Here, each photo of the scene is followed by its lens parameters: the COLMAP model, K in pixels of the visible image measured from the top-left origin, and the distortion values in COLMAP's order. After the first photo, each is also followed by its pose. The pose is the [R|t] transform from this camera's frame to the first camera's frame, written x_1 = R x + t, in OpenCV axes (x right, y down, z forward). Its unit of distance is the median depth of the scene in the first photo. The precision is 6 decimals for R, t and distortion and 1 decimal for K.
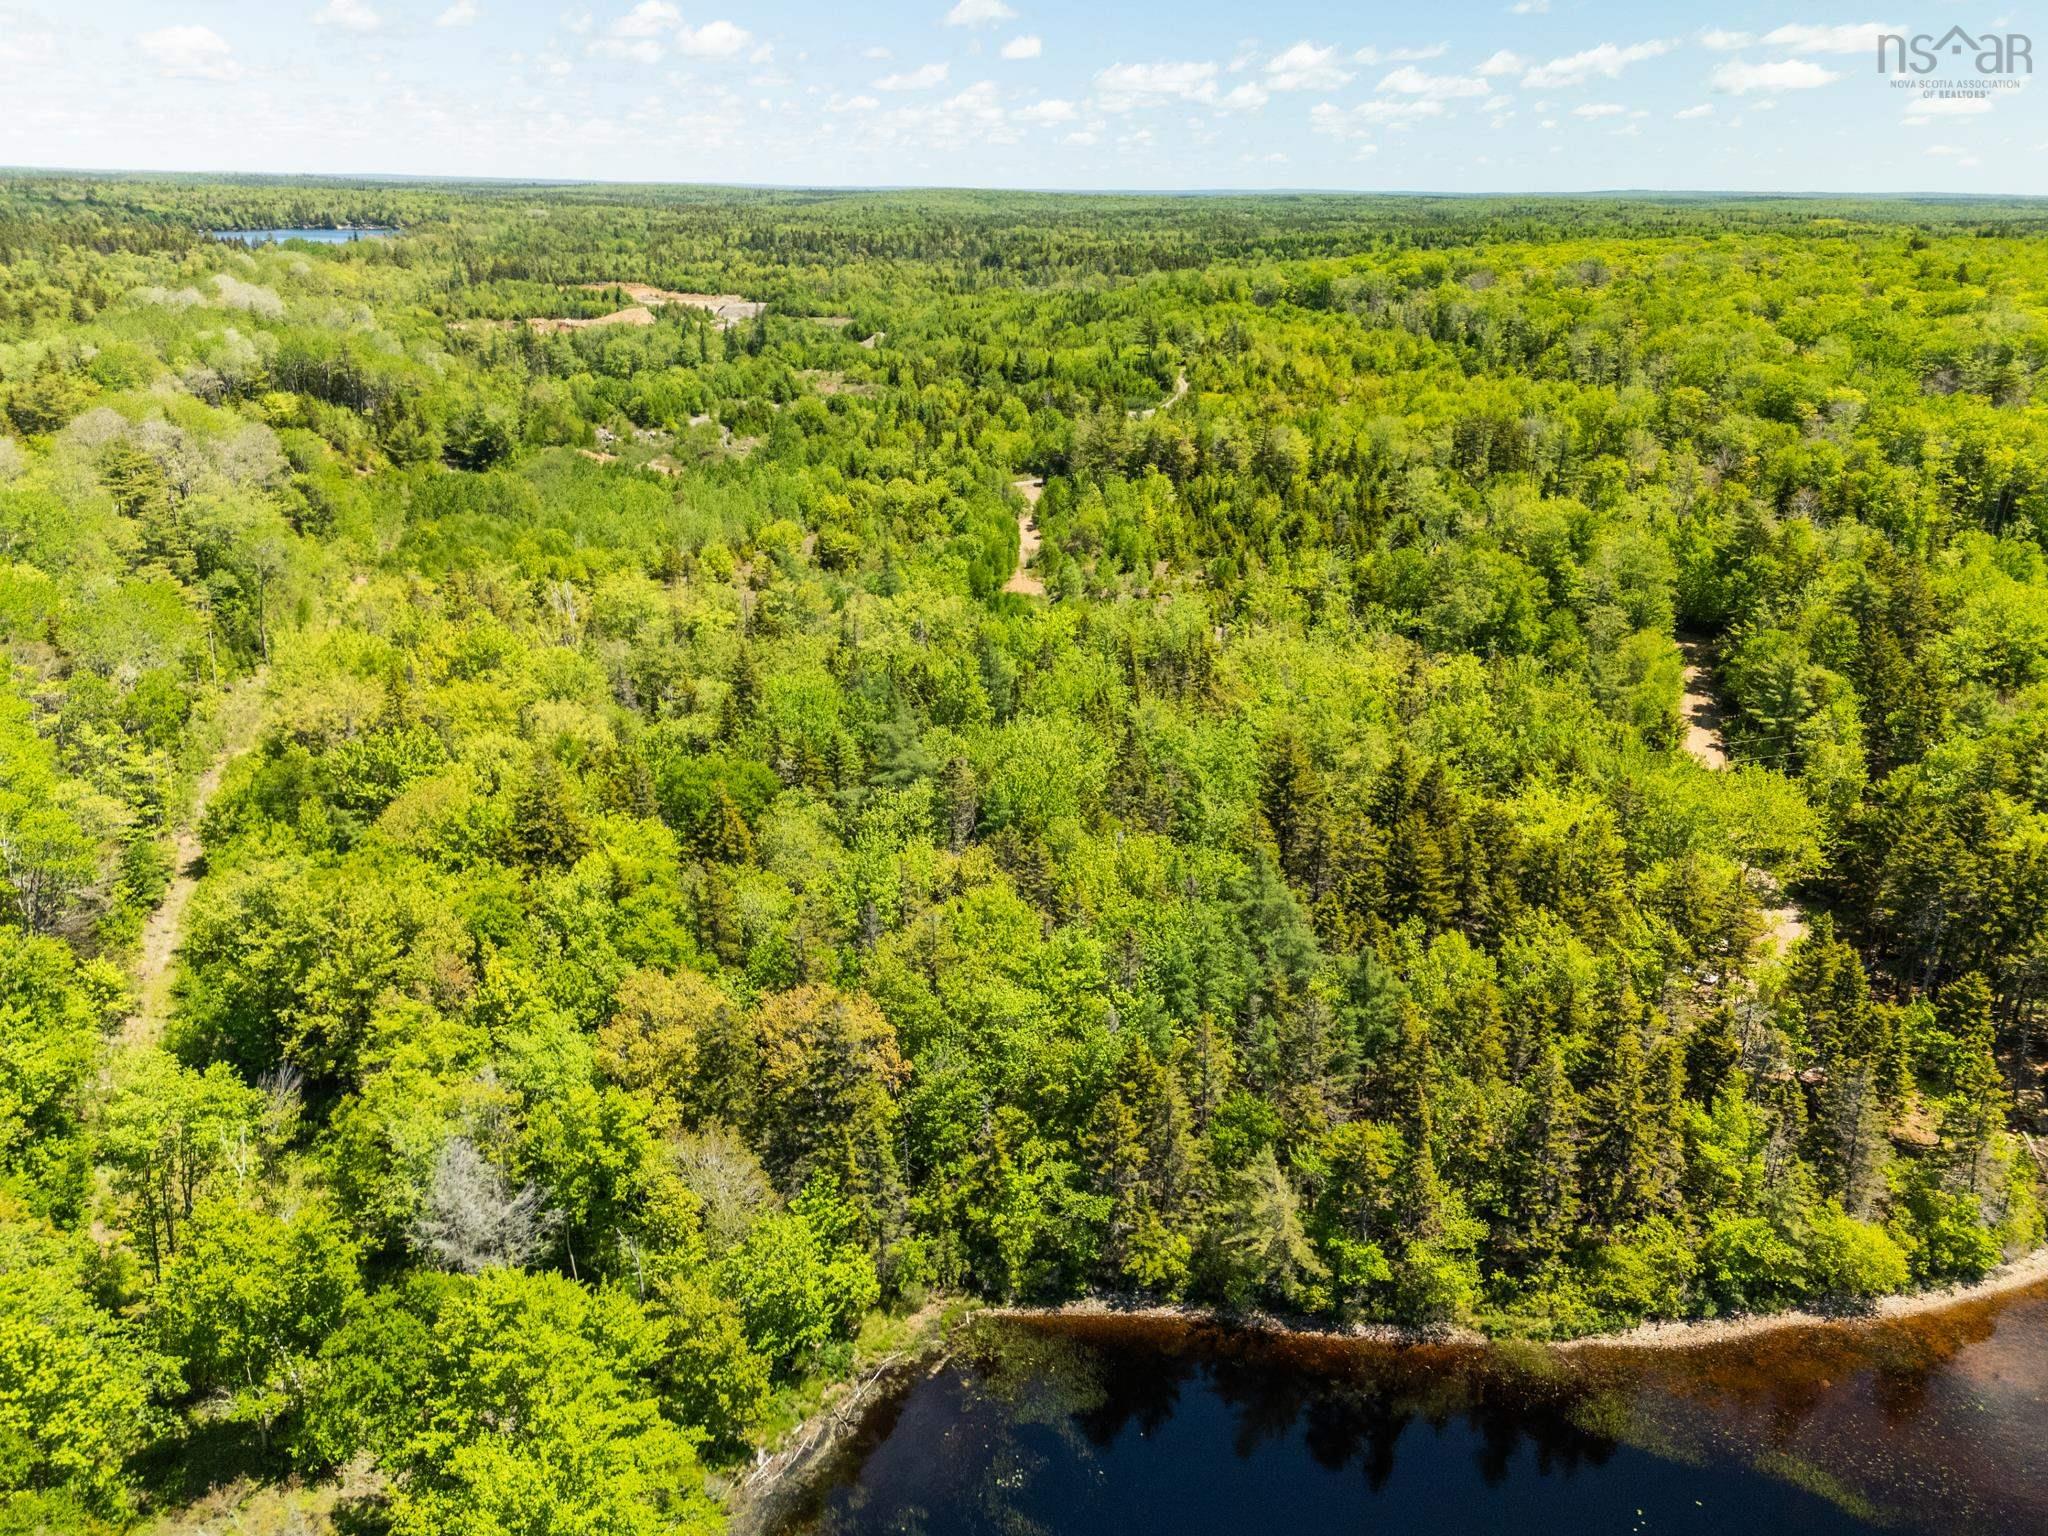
lens RADIAL K [[1501.0, 0, 1020.6], [0, 1501.0, 763.4], [0, 0, 1]] dist [0.050592, -0.003780]
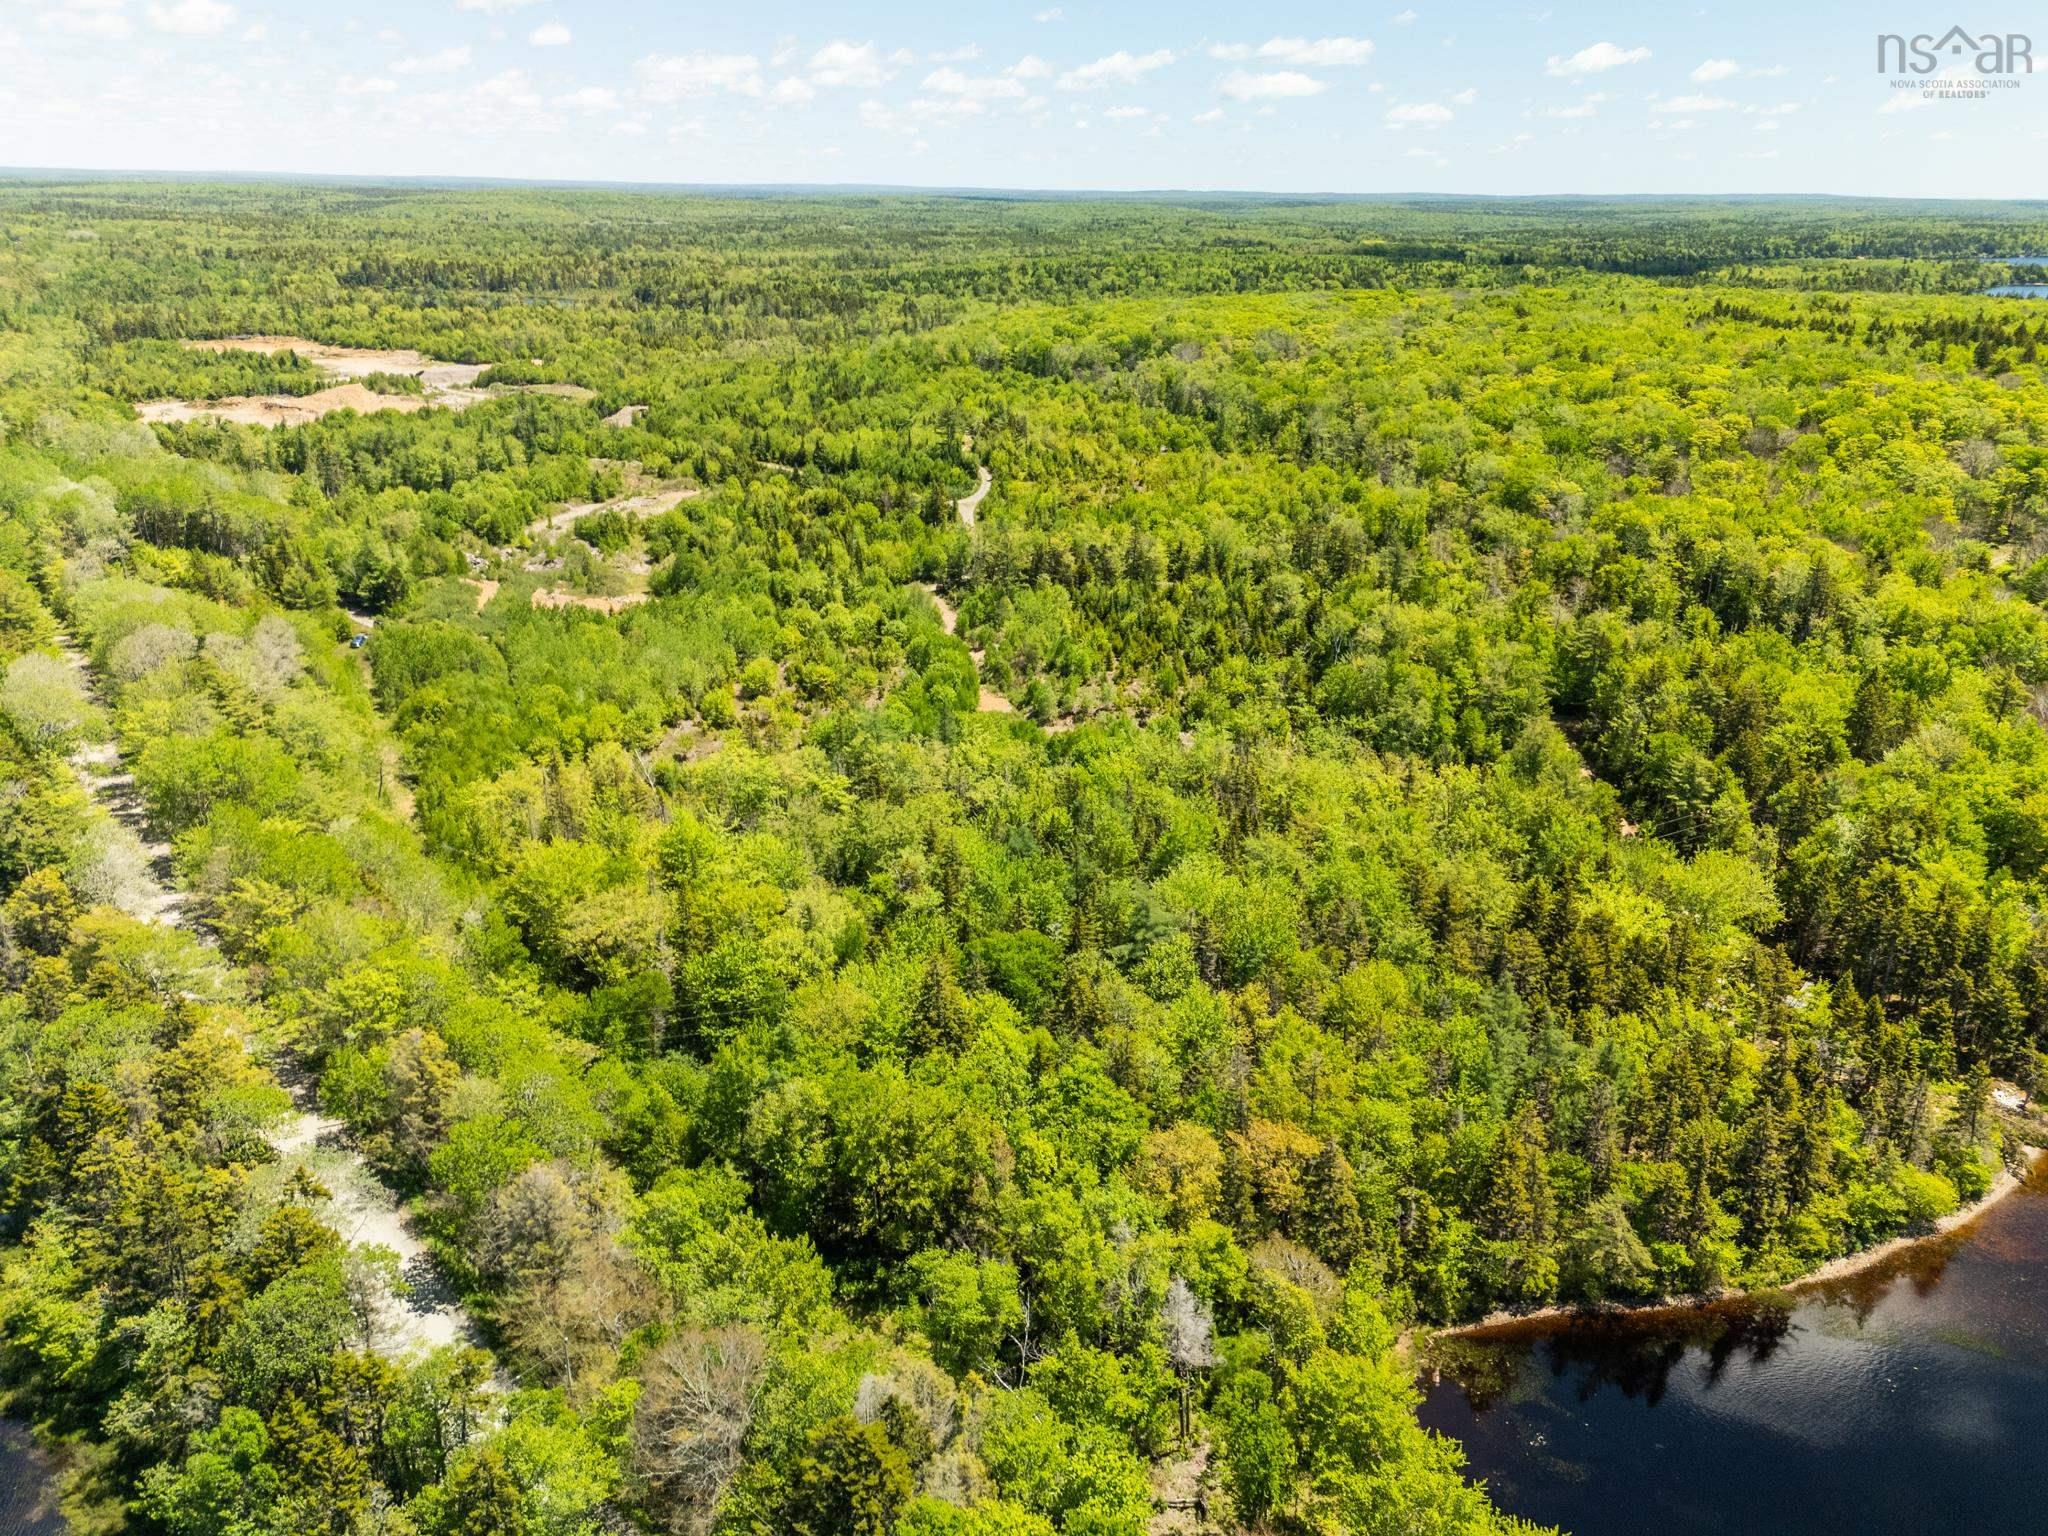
lens RADIAL K [[1497.1, 0, 1024.0], [0, 1497.1, 755.9], [0, 0, 1]] dist [0.080192, -0.066866]
pose [[0.964621, -0.092343, 0.246939, -0.708287], [0.092996, 0.995625, 0.009043, -0.235006], [-0.246693, 0.014241, 0.968989, -0.312853]]
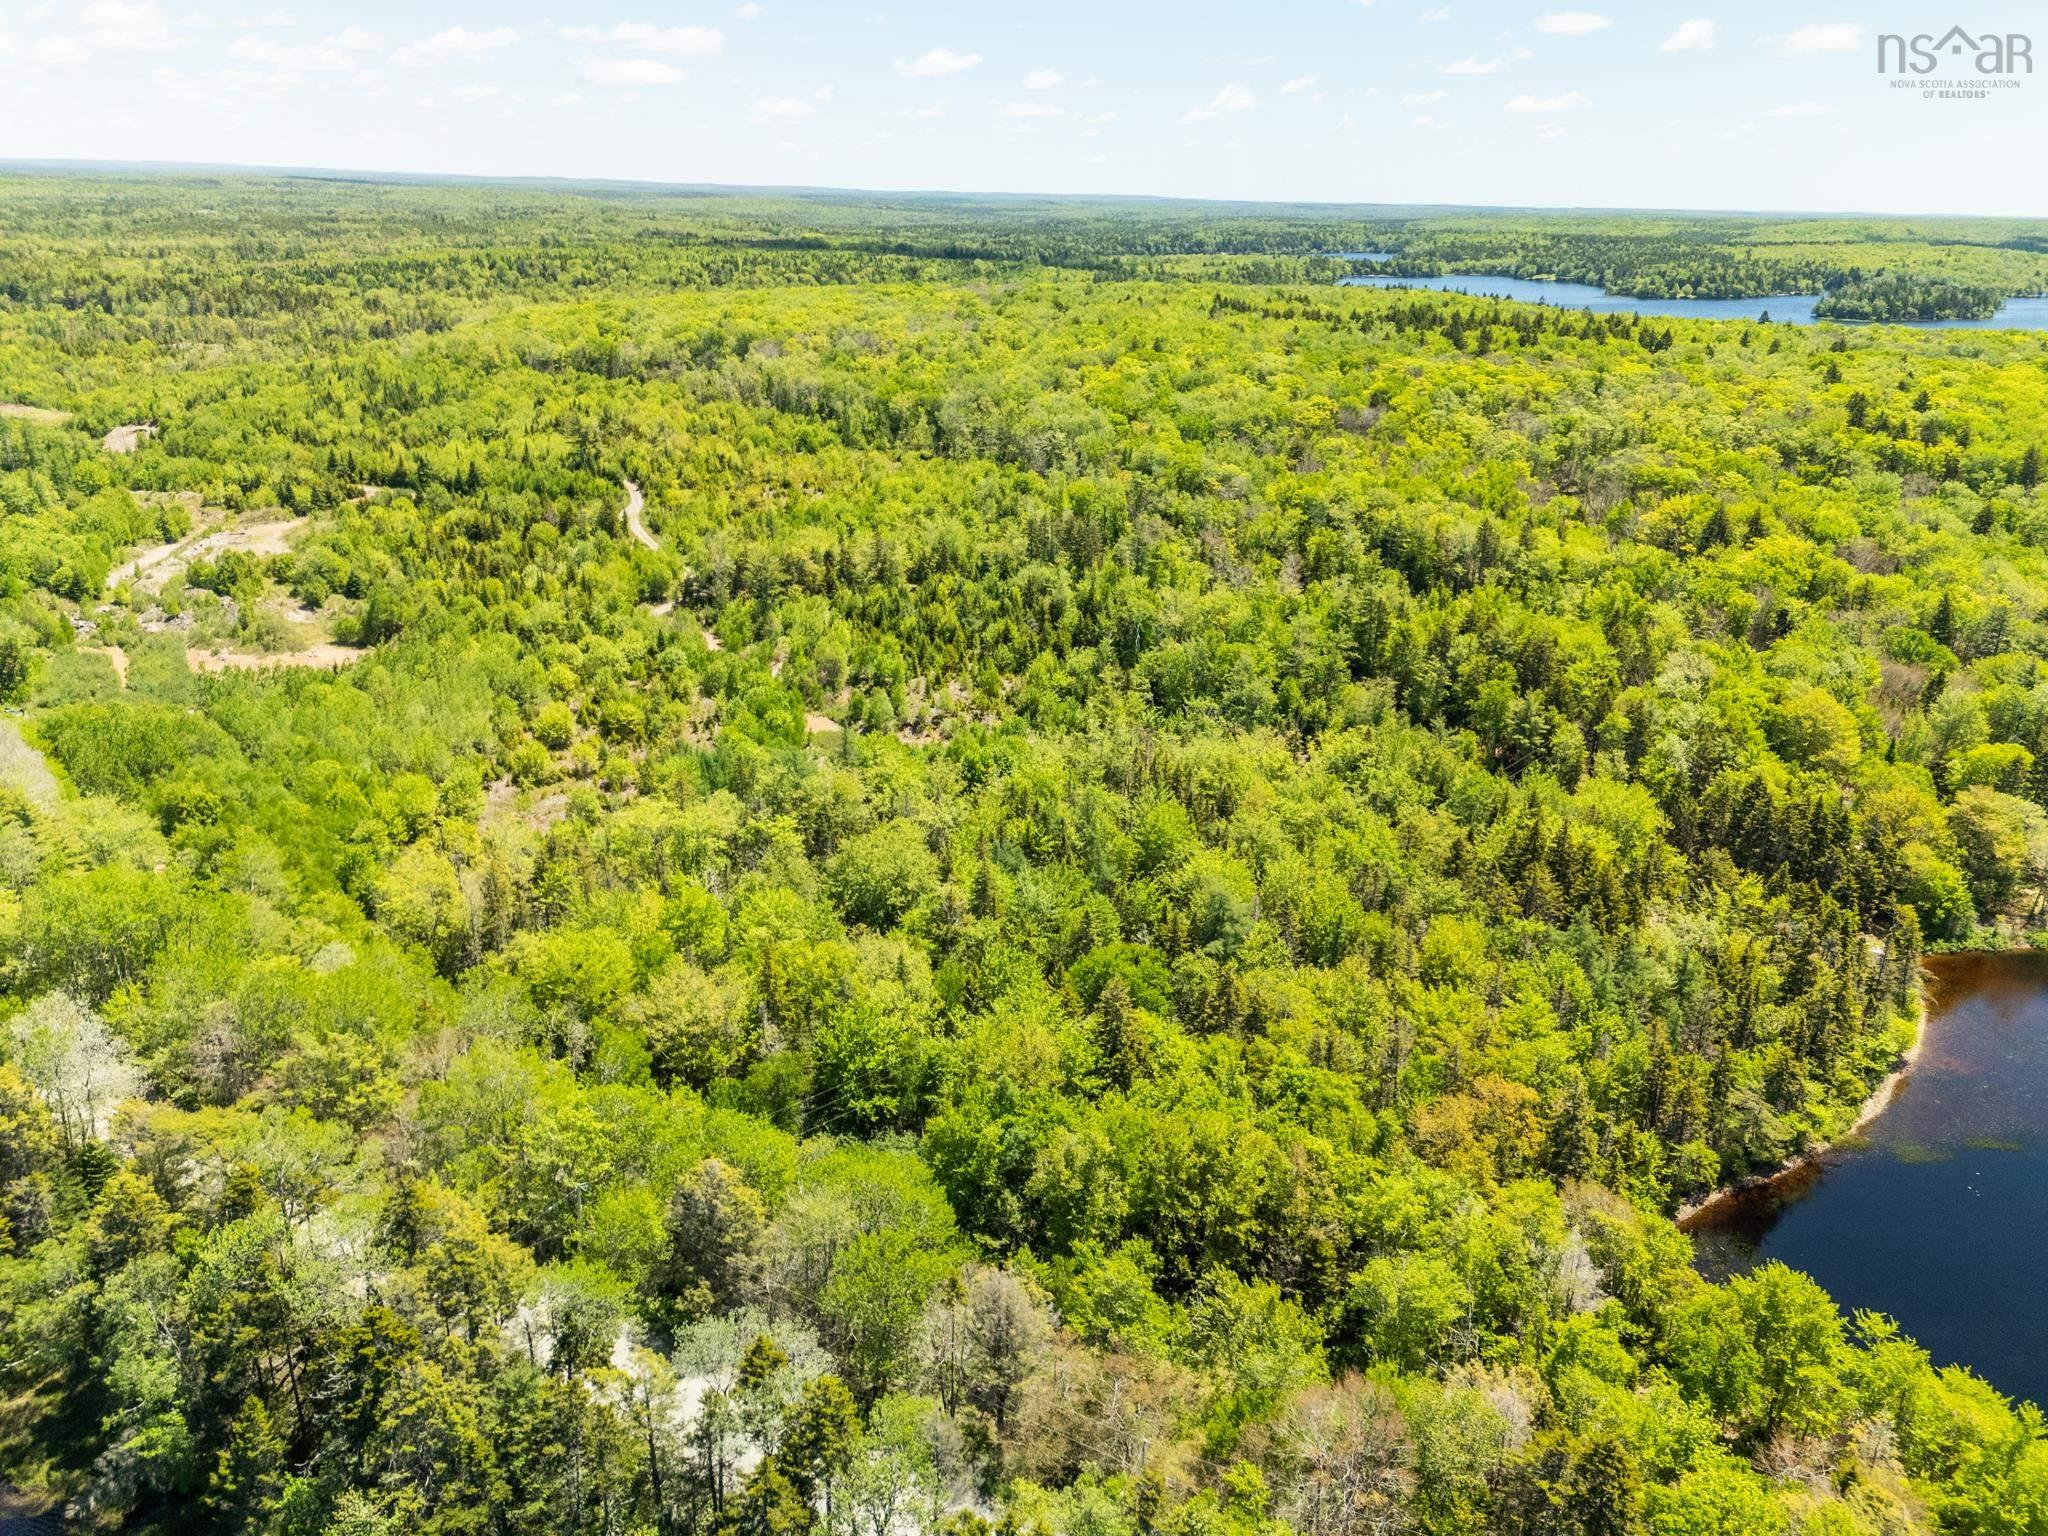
lens RADIAL K [[1490.5, 0, 1024.0], [0, 1490.5, 768.0], [0, 0, 1]] dist [0.082705, -0.072168]
pose [[0.801214, -0.207904, 0.561099, -1.348698], [0.201063, 0.976718, 0.074797, -0.374344], [-0.563587, 0.052888, 0.824362, 0.027611]]
